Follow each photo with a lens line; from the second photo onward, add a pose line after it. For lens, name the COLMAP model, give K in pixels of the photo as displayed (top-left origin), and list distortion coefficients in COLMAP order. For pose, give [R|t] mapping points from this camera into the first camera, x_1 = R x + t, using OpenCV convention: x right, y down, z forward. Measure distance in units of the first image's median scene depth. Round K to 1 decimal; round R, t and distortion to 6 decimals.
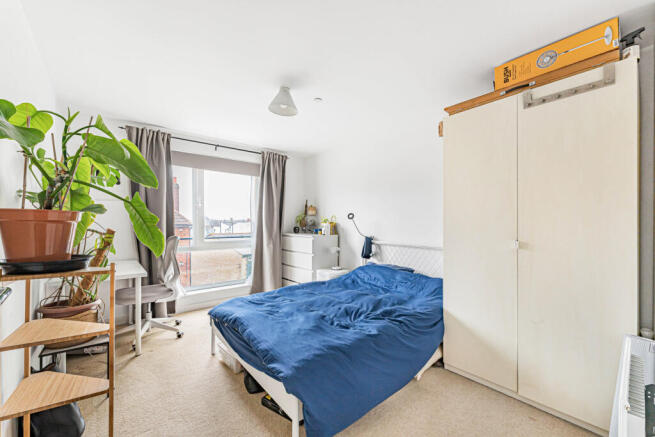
lens RADIAL K [[261.4, 0, 325.4], [0, 261.4, 224.6], [0, 0, 1]] dist [0.000694, 0.000205]
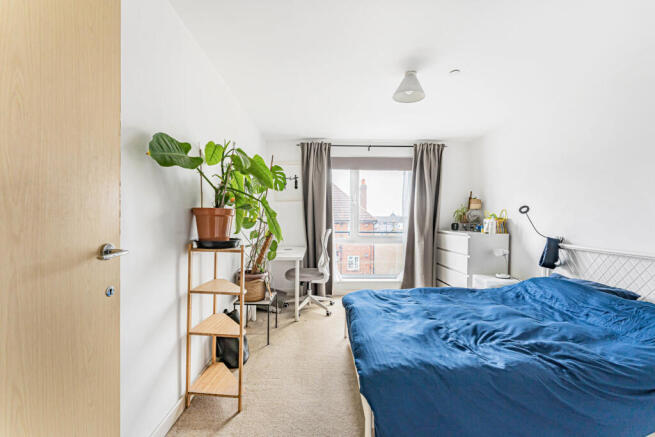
lens RADIAL K [[261.6, 0, 326.8], [0, 261.6, 220.7], [0, 0, 1]] dist [-0.002010, -0.000054]
pose [[0.781698, 0.006683, -0.623622, 0.159798], [-0.007832, 0.999969, 0.000900, 0.004771], [0.623609, 0.004181, 0.781726, 0.075052]]
